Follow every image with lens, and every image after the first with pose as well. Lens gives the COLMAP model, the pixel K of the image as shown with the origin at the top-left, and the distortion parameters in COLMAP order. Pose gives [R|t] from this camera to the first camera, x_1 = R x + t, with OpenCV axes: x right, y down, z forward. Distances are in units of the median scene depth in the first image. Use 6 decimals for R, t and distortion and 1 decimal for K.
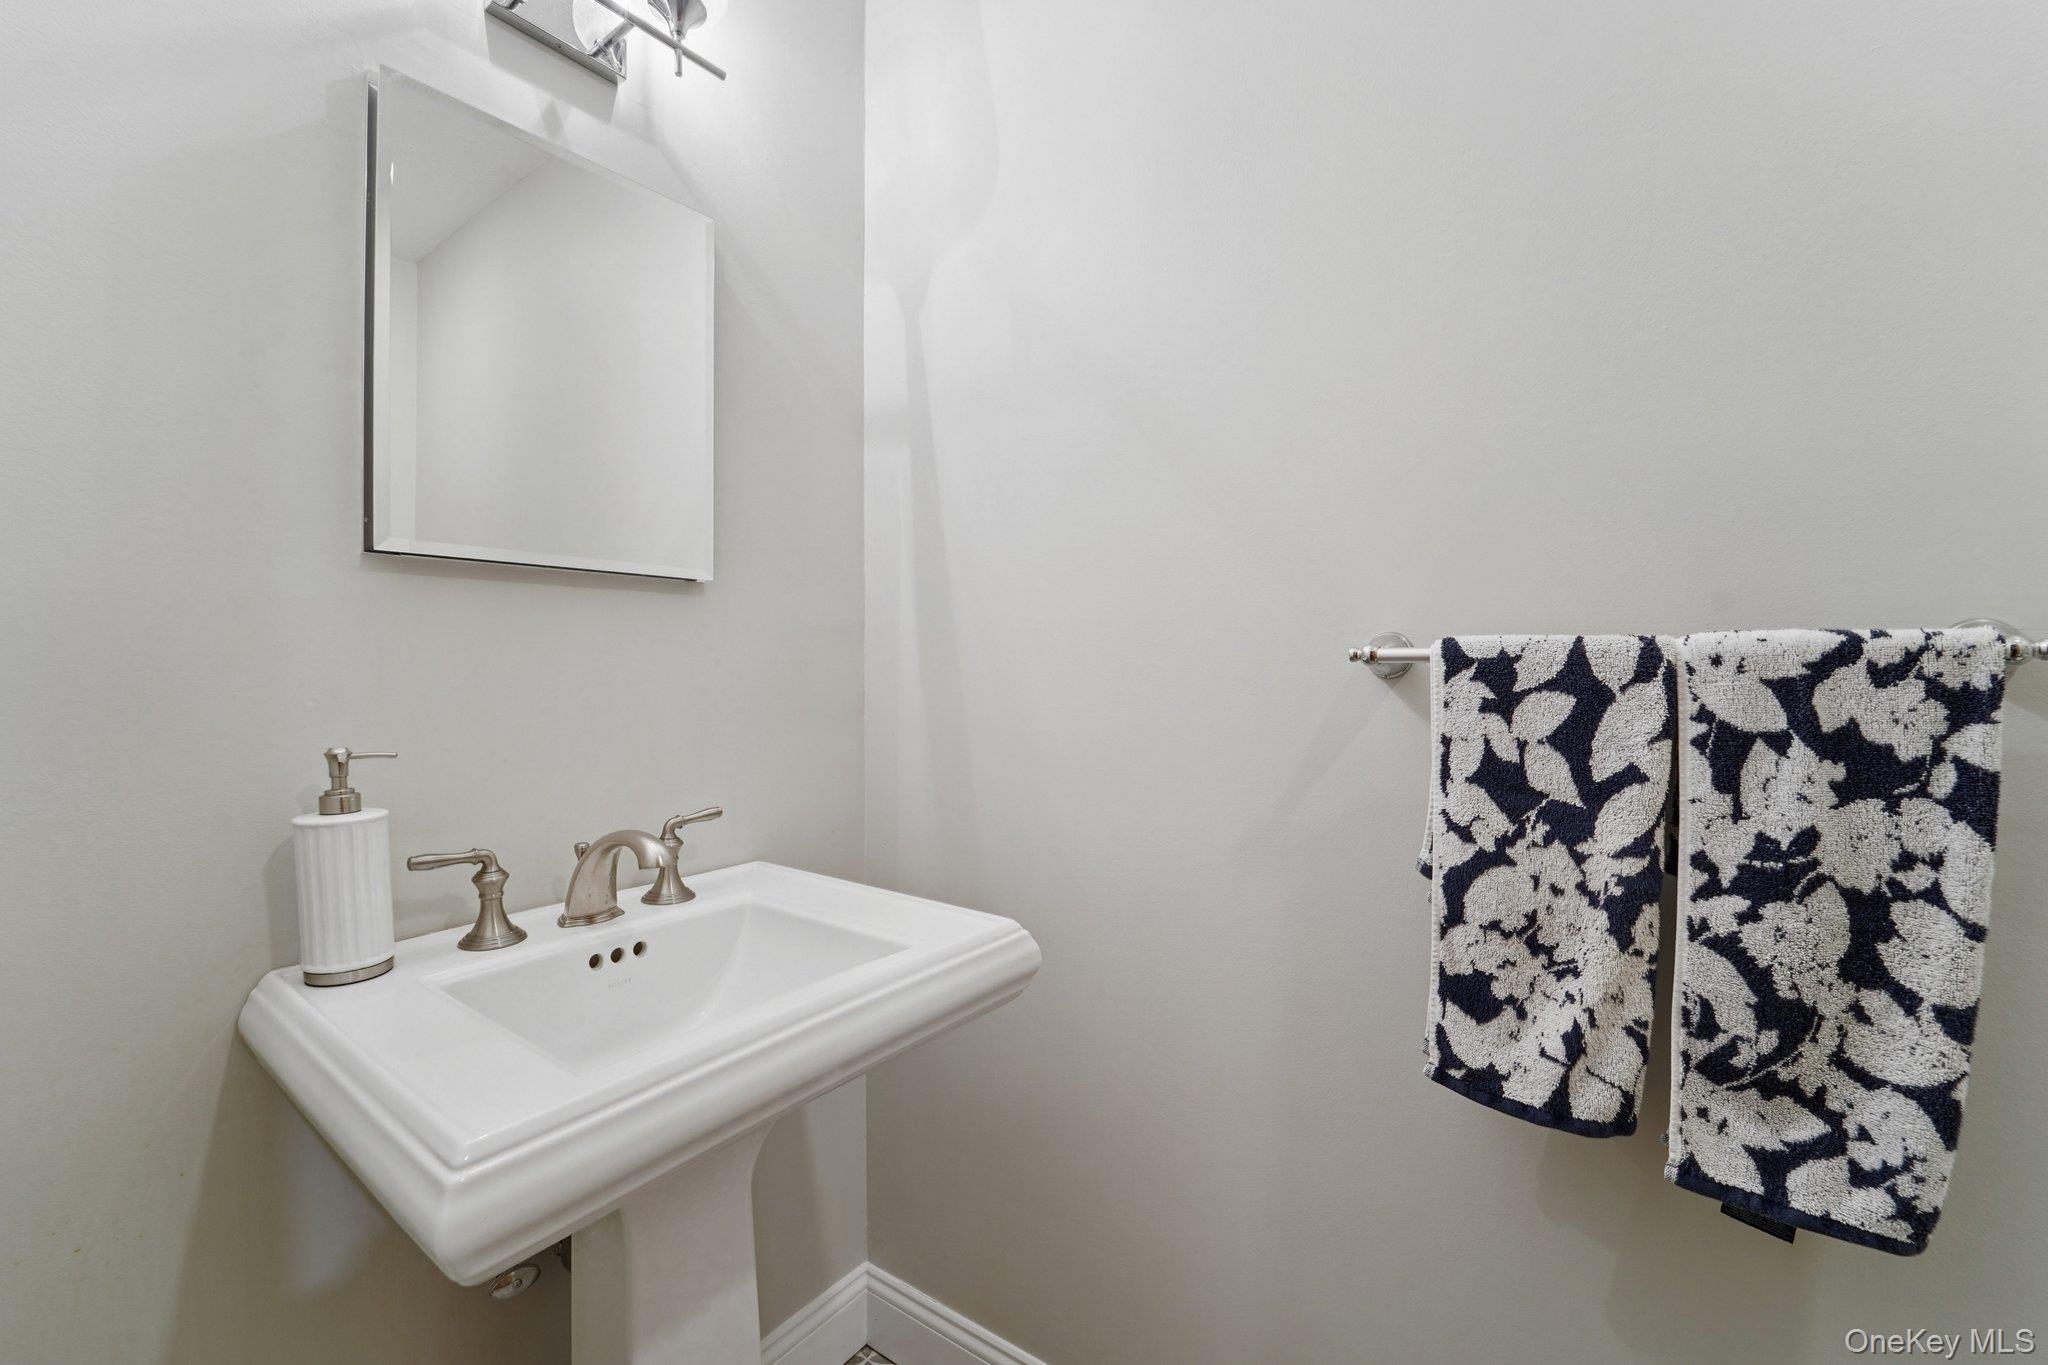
lens RADIAL K [[847.0, 0, 1024.0], [0, 847.0, 682.5], [0, 0, 1]] dist [-0.002551, -0.000259]
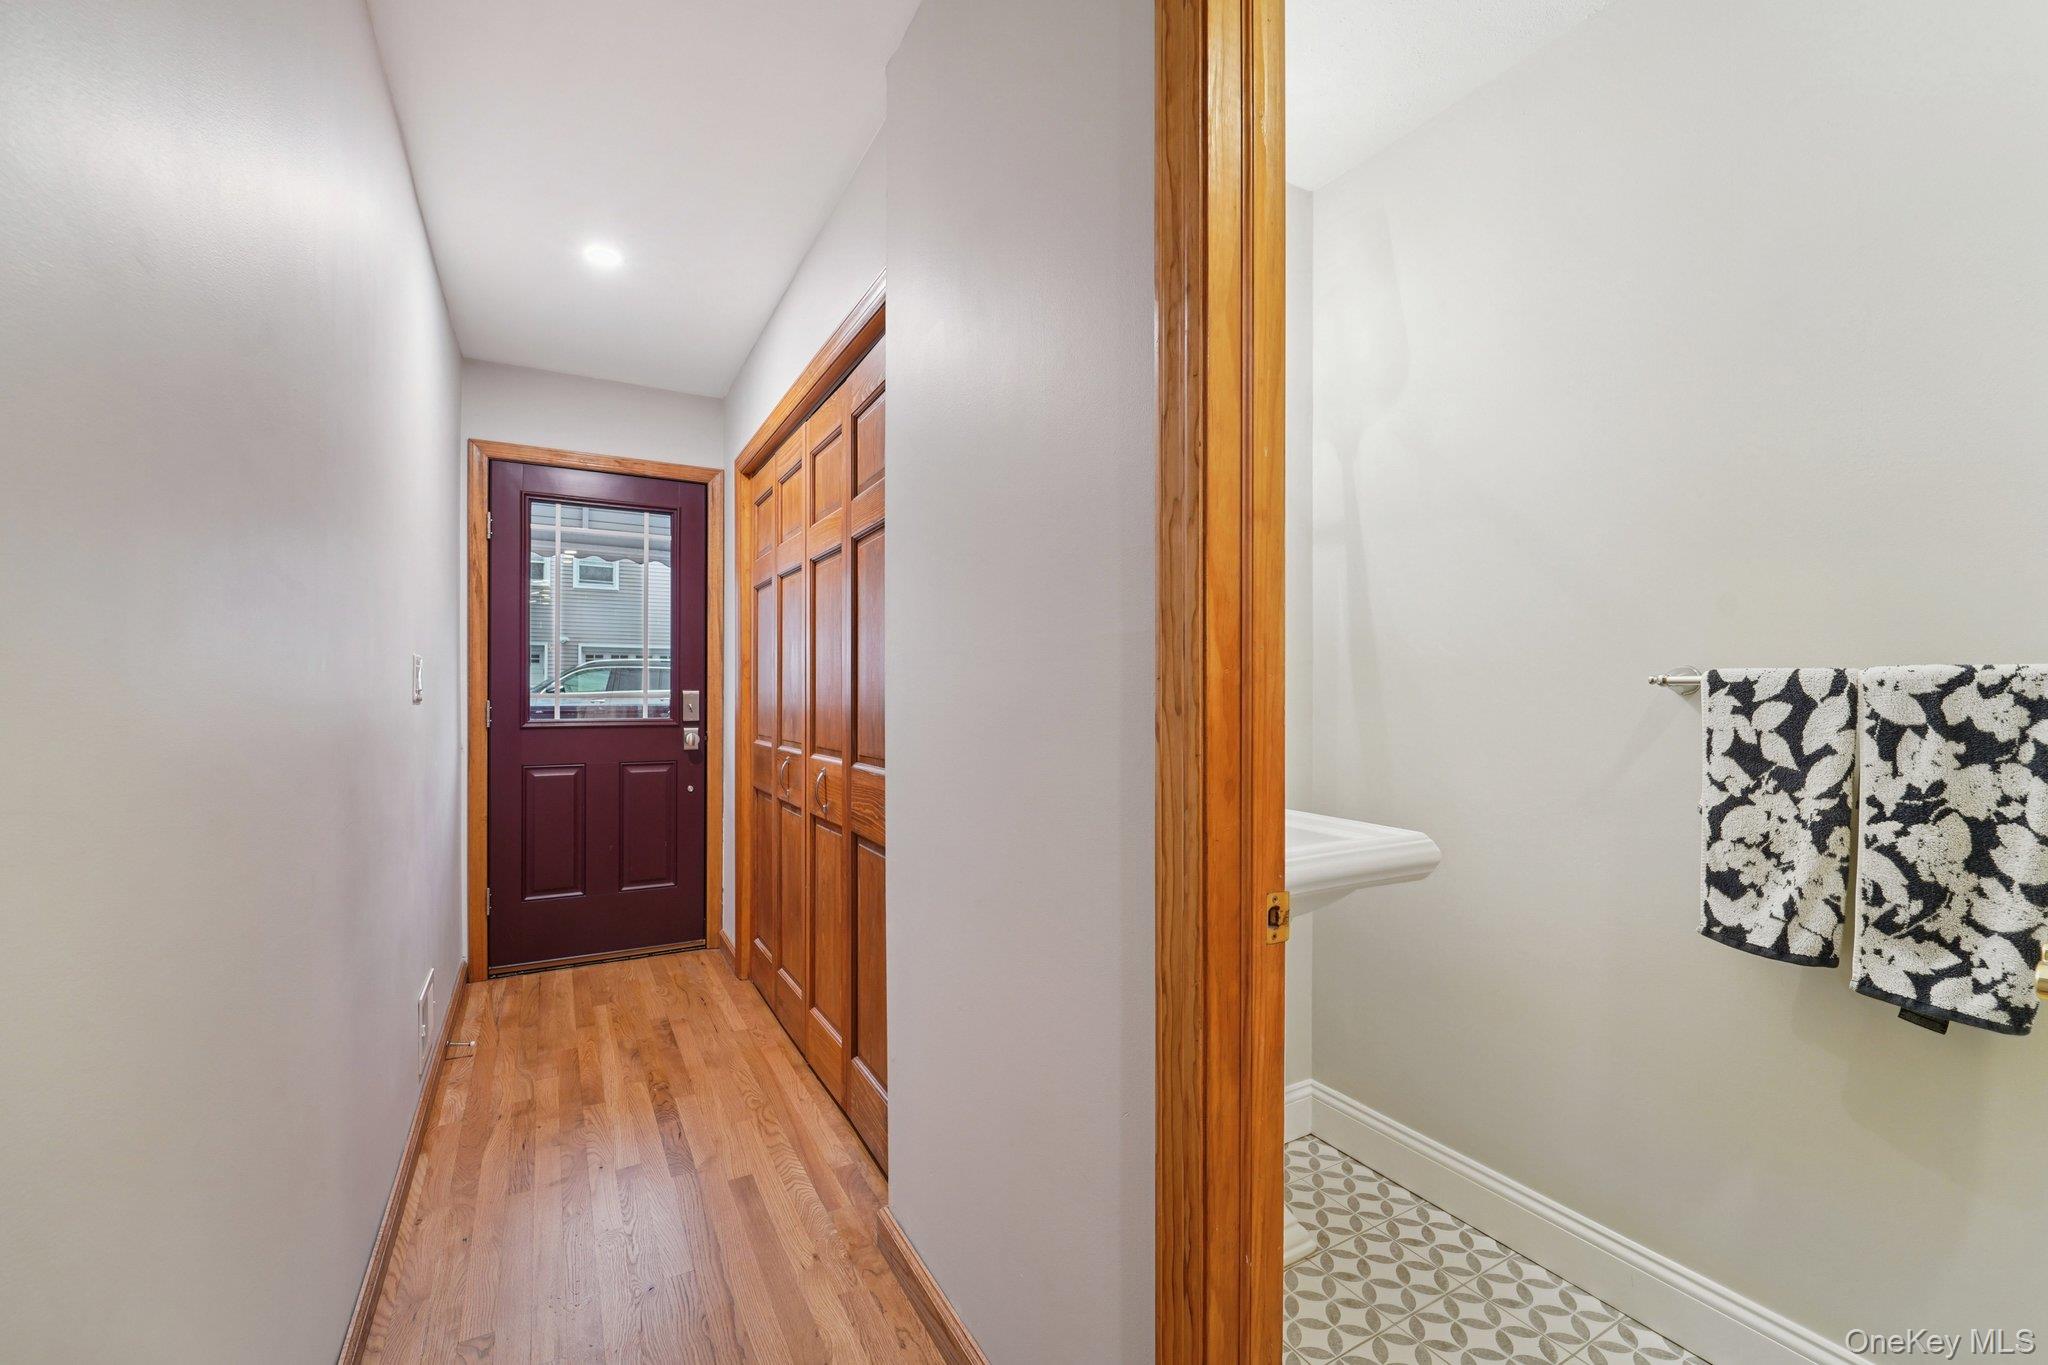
lens RADIAL K [[847.0, 0, 1024.0], [0, 847.0, 682.5], [0, 0, 1]] dist [-0.002551, -0.000259]
pose [[0.903642, 0.000547, -0.428289, -0.013575], [-0.014505, 0.999465, -0.029326, 0.047569], [0.428043, 0.032713, 0.903166, -1.268951]]
